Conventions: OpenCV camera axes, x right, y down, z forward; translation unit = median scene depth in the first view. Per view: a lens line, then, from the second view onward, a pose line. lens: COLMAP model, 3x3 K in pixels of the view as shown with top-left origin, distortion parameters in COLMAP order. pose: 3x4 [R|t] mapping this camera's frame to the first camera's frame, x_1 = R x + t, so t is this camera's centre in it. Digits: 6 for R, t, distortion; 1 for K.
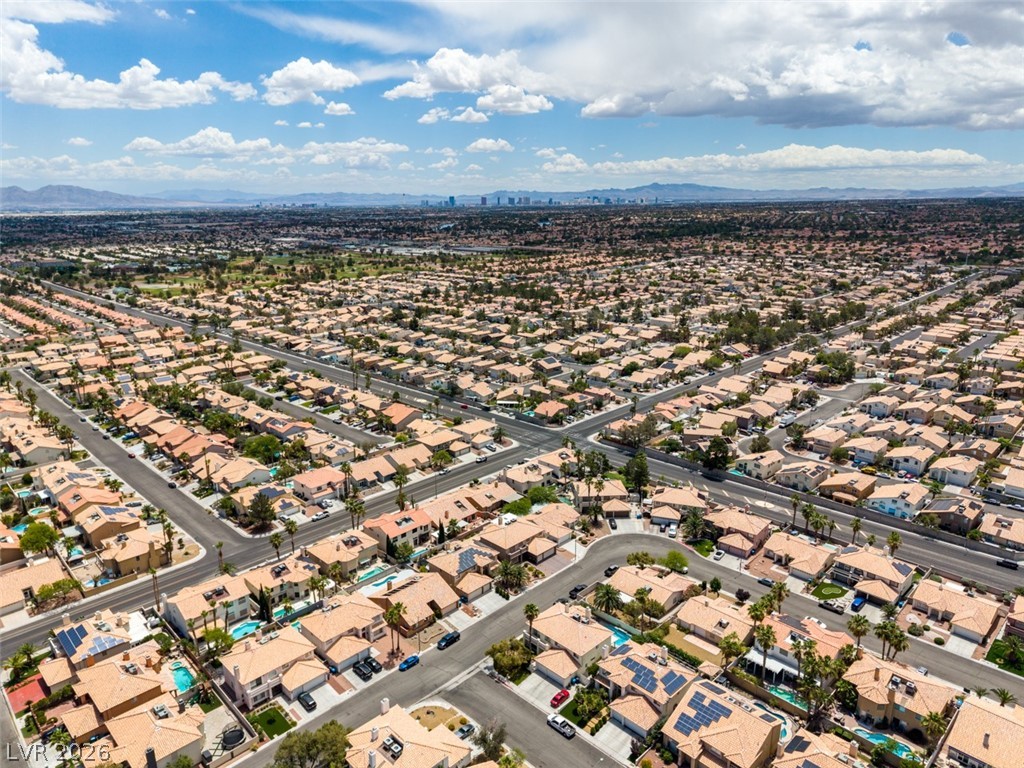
lens RADIAL K [[684.9, 0, 512.0], [0, 684.9, 384.0], [0, 0, 1]] dist [0.040569, -0.045997]
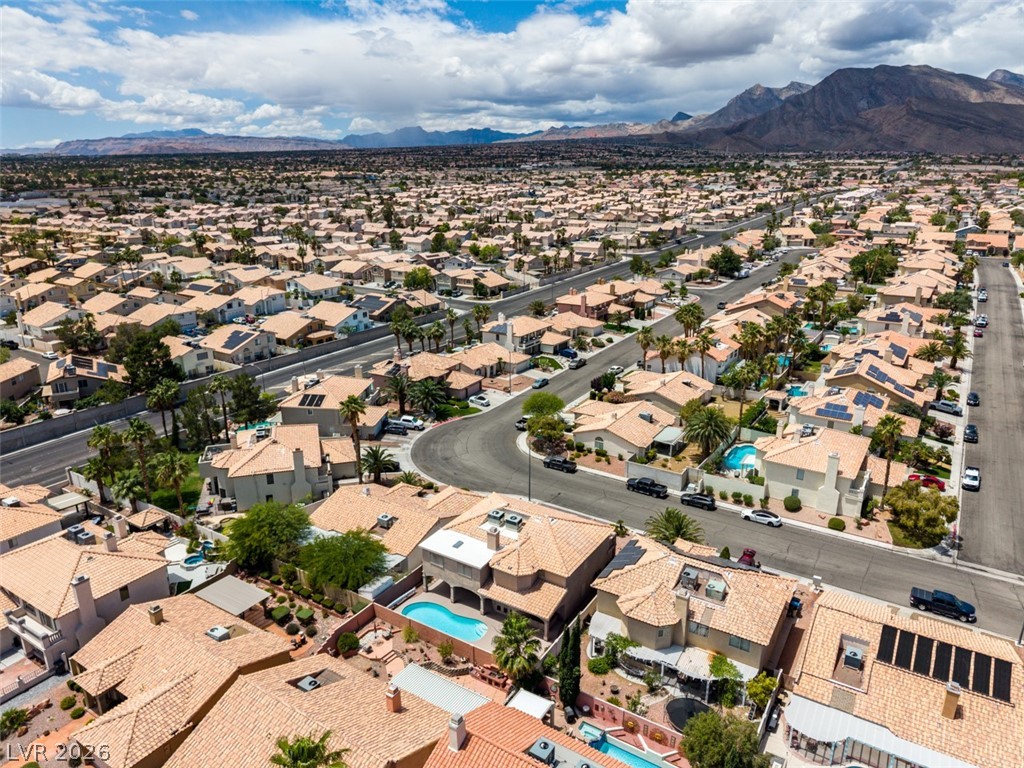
lens RADIAL K [[684.9, 0, 512.0], [0, 684.9, 384.0], [0, 0, 1]] dist [0.040569, -0.045997]
pose [[-0.217557, -0.286659, 0.933003, -0.303671], [0.258382, 0.904883, 0.338269, 0.008419], [-0.941227, 0.314664, -0.122796, 0.934934]]
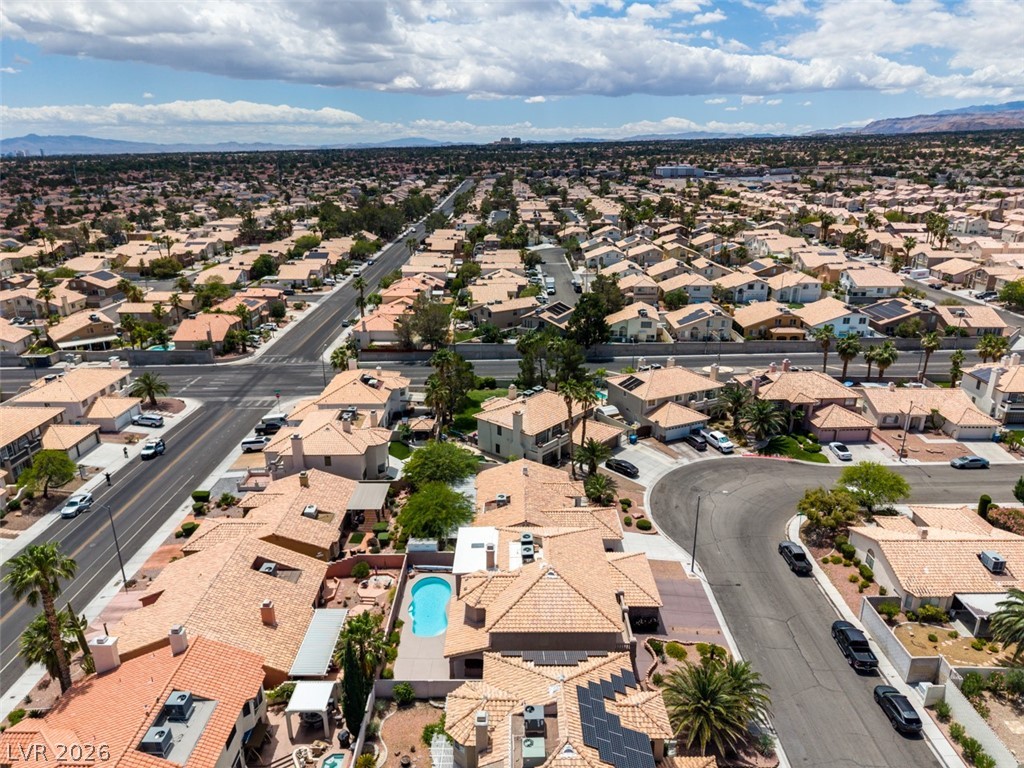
lens RADIAL K [[688.2, 0, 512.8], [0, 688.2, 384.5], [0, 0, 1]] dist [0.011025, -0.006672]
pose [[0.711286, -0.225683, 0.665688, -0.190258], [0.186381, 0.973710, 0.130962, 0.075047], [-0.677742, 0.030920, 0.734649, 0.698168]]
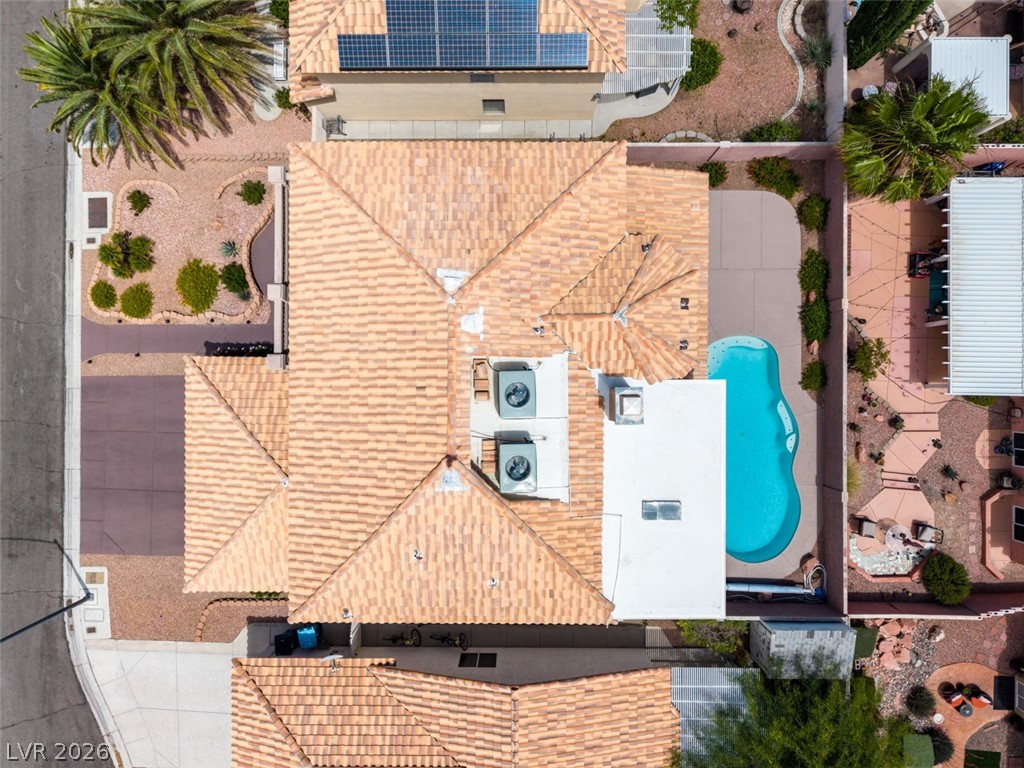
lens RADIAL K [[691.4, 0, 512.6], [0, 691.4, 385.8], [0, 0, 1]] dist [0.030886, -0.033056]
pose [[-0.714540, 0.699494, 0.011867, -0.007392], [-0.172699, -0.192801, 0.965921, 0.089827], [0.677944, 0.688139, 0.258566, 0.886560]]
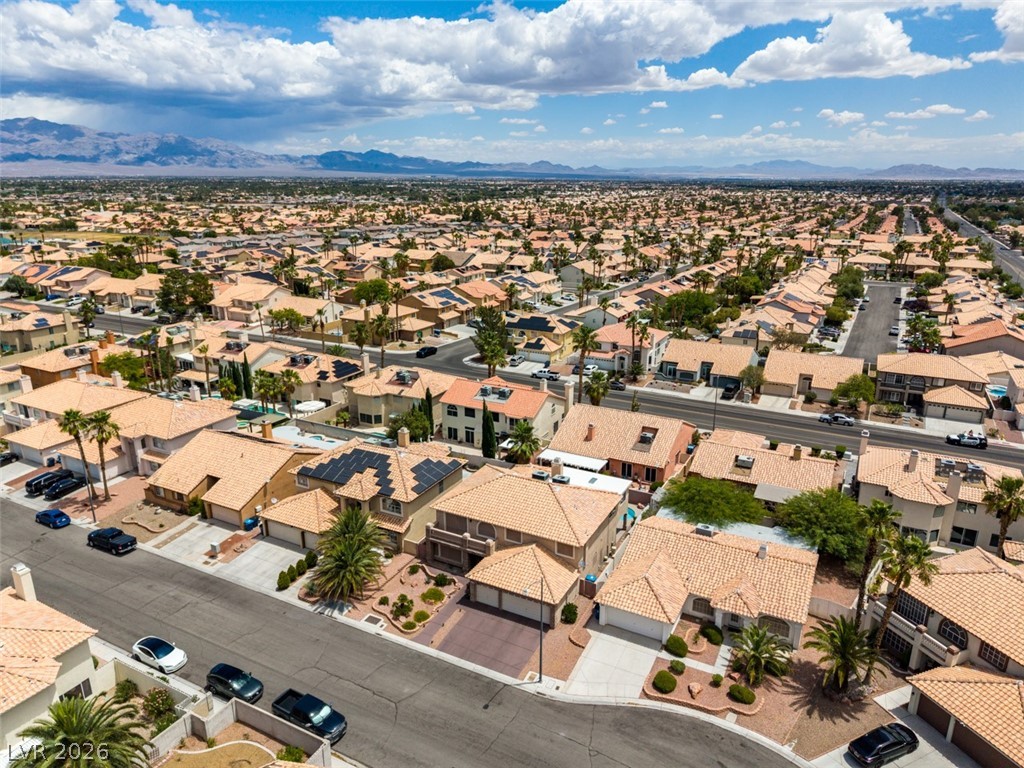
lens RADIAL K [[684.9, 0, 512.0], [0, 684.9, 384.0], [0, 0, 1]] dist [0.040569, -0.045997]
pose [[0.287349, 0.288142, -0.913458, 0.272507], [-0.255742, 0.942136, 0.216739, 0.078203], [0.923053, 0.171330, 0.344412, 0.782610]]
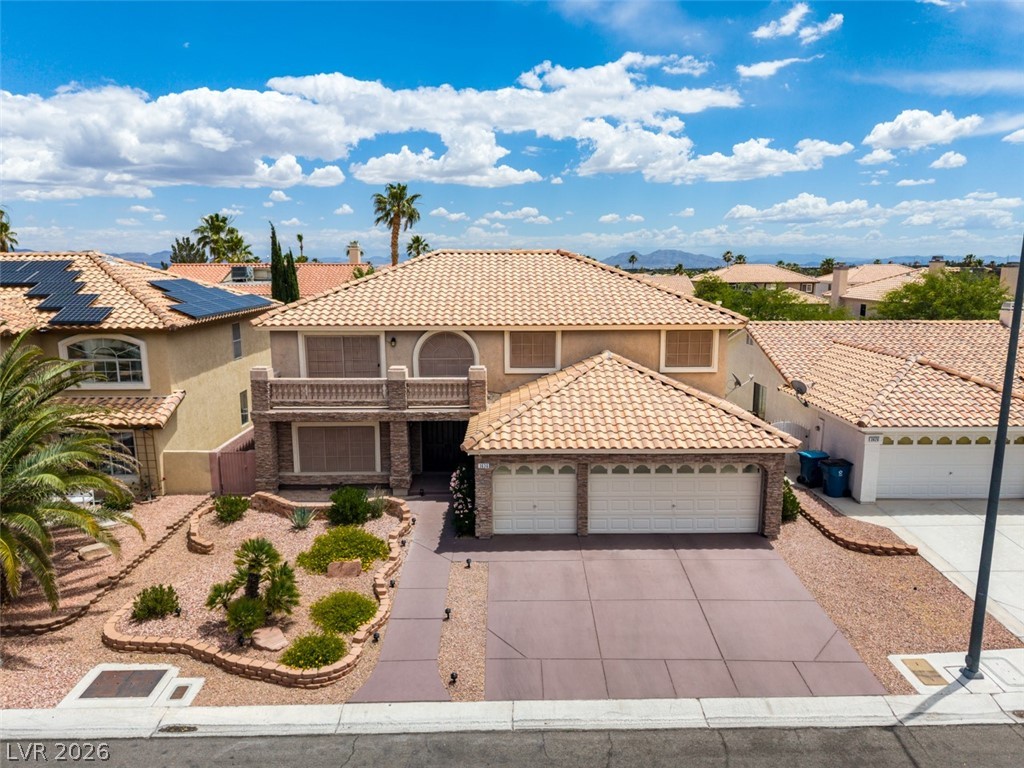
lens RADIAL K [[691.4, 0, 512.6], [0, 691.4, 385.8], [0, 0, 1]] dist [0.030886, -0.033056]
pose [[0.710056, 0.127706, -0.692468, 0.093211], [-0.188972, 0.981901, -0.012687, 0.211401], [0.678314, 0.139866, 0.721337, 0.818018]]
